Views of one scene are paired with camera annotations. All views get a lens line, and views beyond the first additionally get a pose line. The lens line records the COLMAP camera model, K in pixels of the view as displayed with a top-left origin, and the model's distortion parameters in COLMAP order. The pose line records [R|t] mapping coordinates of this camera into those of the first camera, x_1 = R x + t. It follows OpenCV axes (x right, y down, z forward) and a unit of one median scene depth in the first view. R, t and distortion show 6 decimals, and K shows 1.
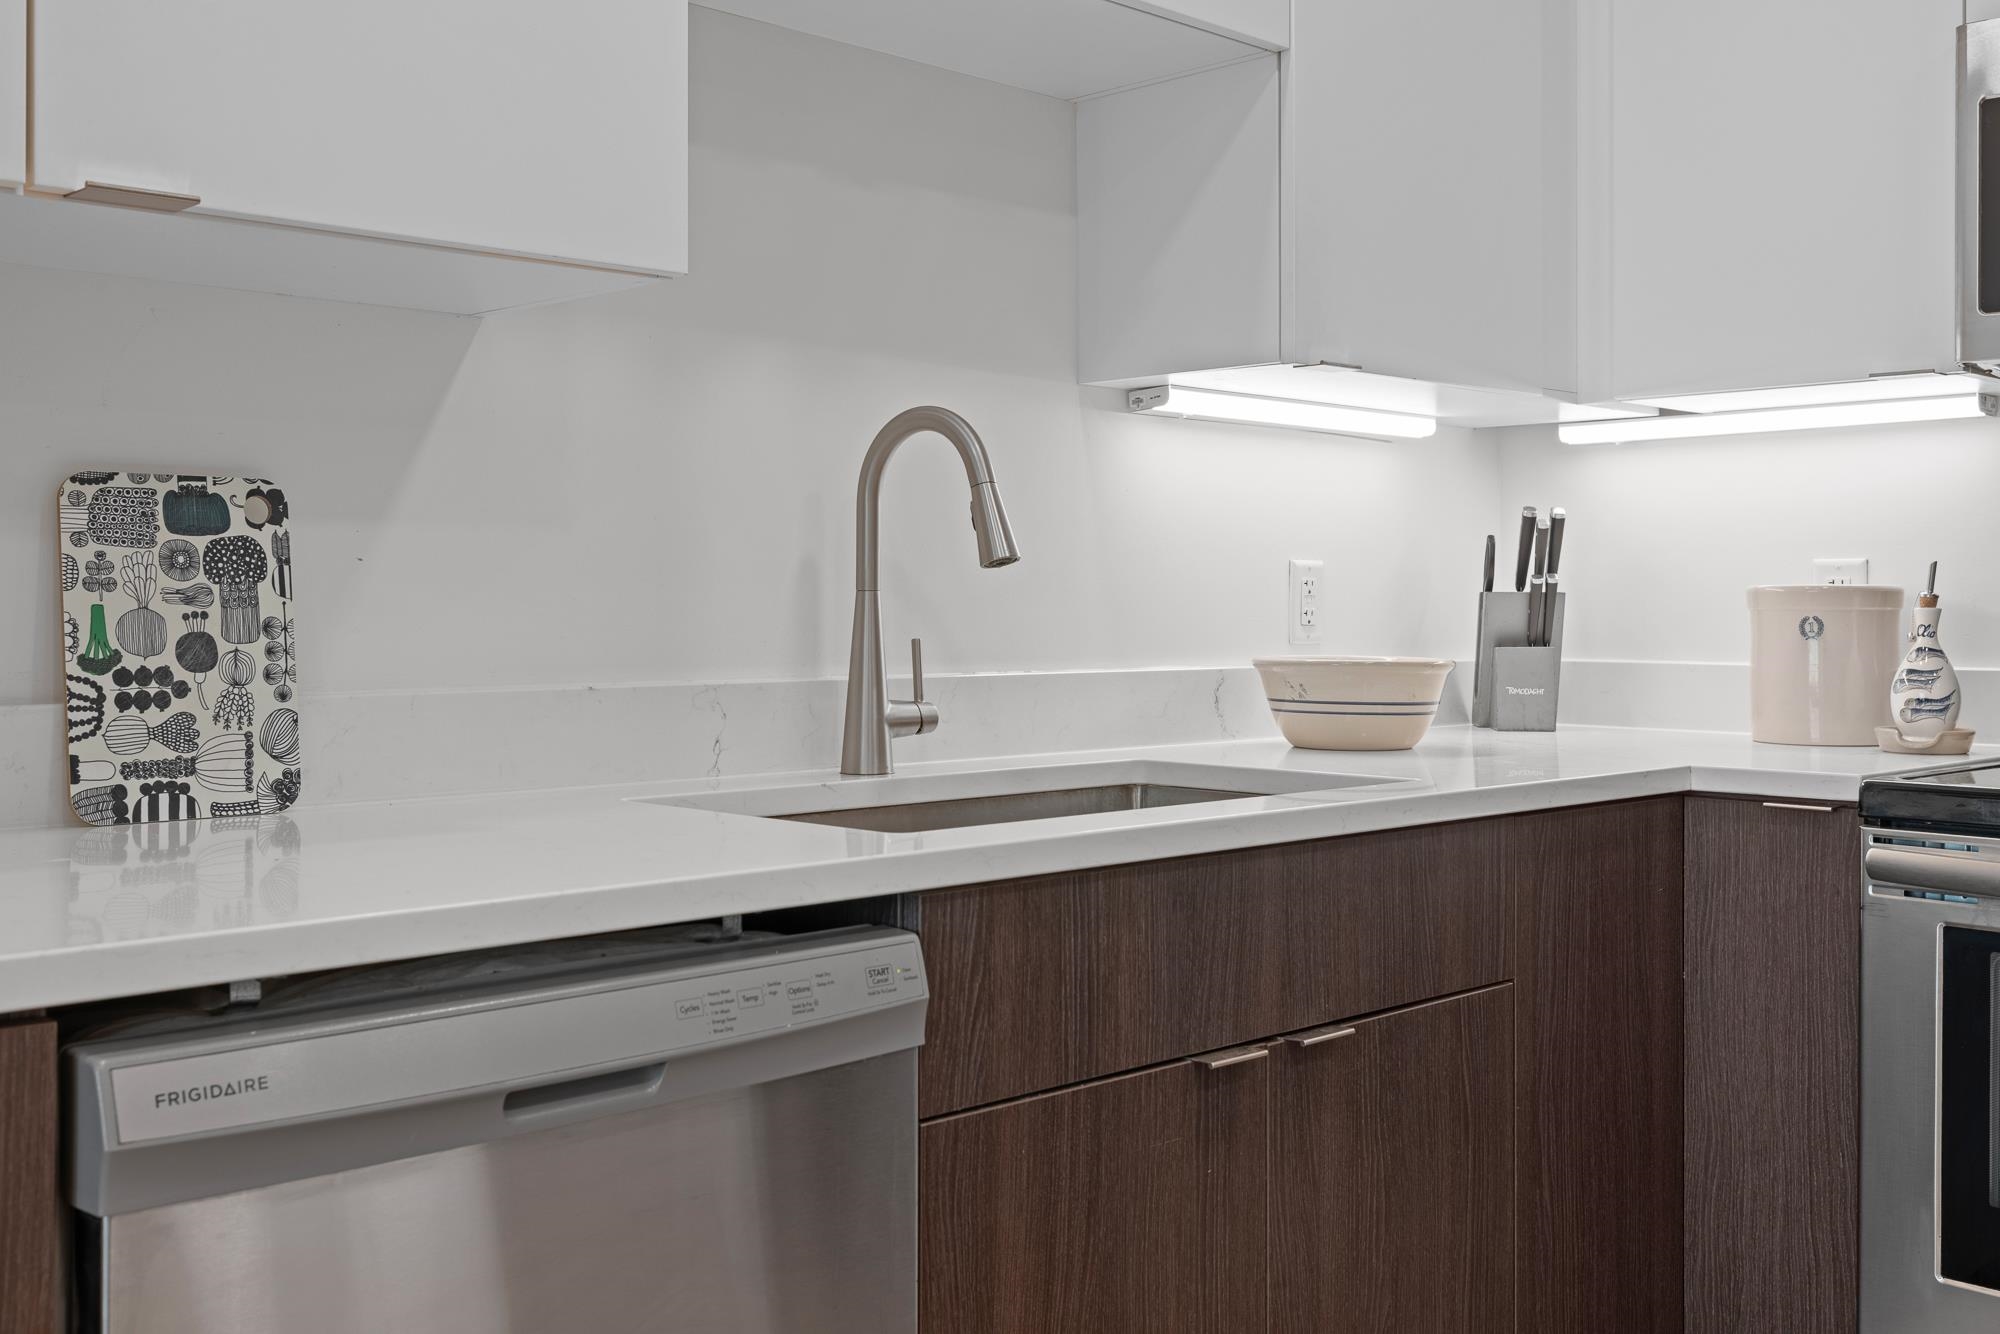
lens RADIAL K [[1995.8, 0, 989.8], [0, 1995.8, 592.2], [0, 0, 1]] dist [0.002733, 0.000000]
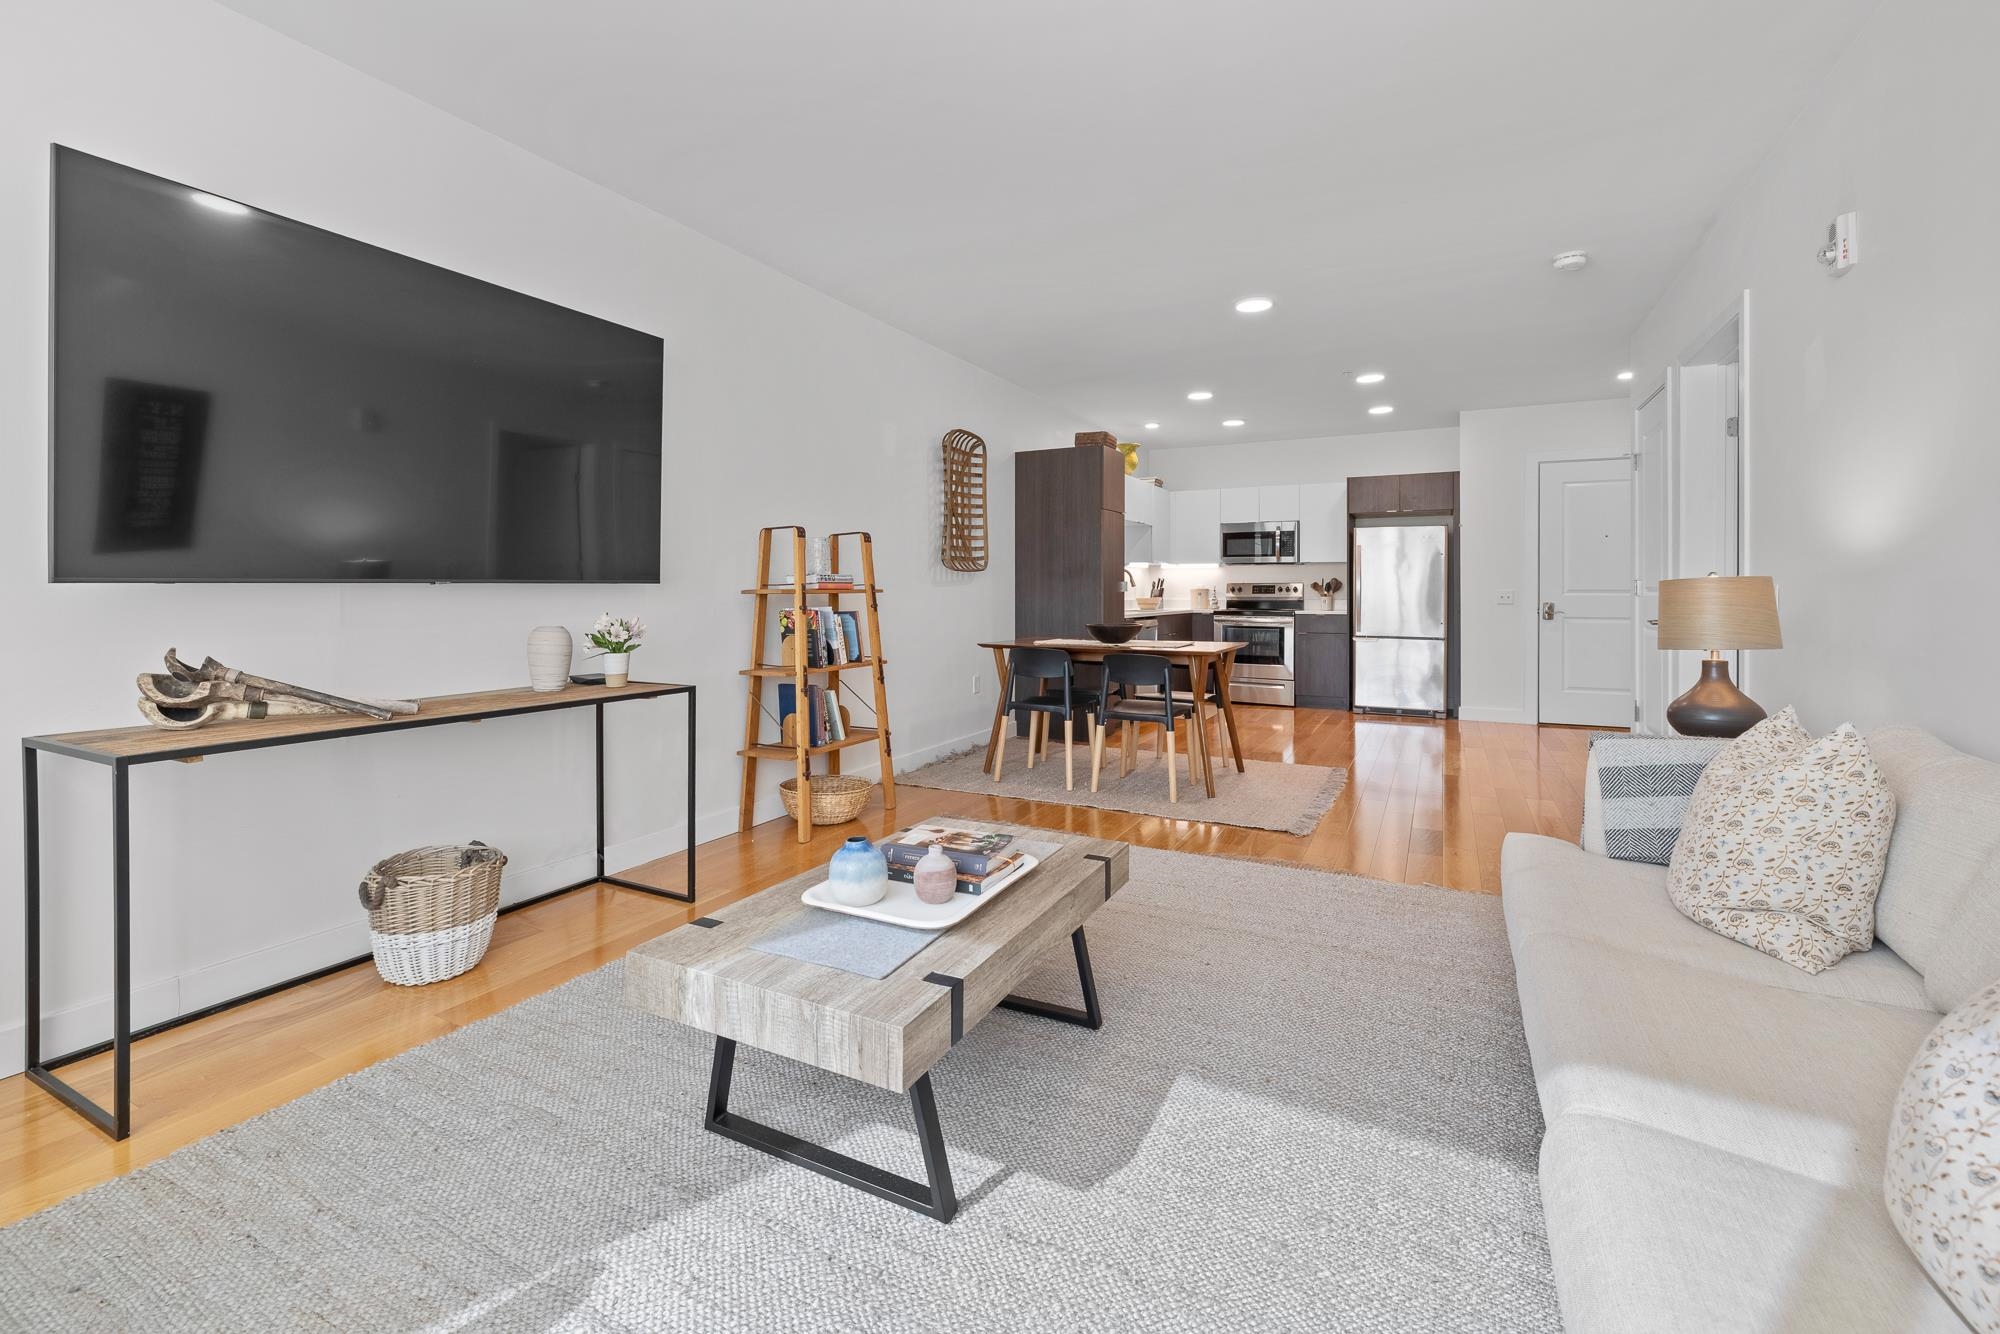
lens RADIAL K [[867.1, 0, 978.0], [0, 867.1, 593.3], [0, 0, 1]] dist [-0.000842, -0.000931]
pose [[0.955797, -0.000534, 0.294028, -1.678094], [-0.002128, 0.999960, 0.008735, -0.013931], [-0.294021, -0.008975, 0.955757, -2.351479]]
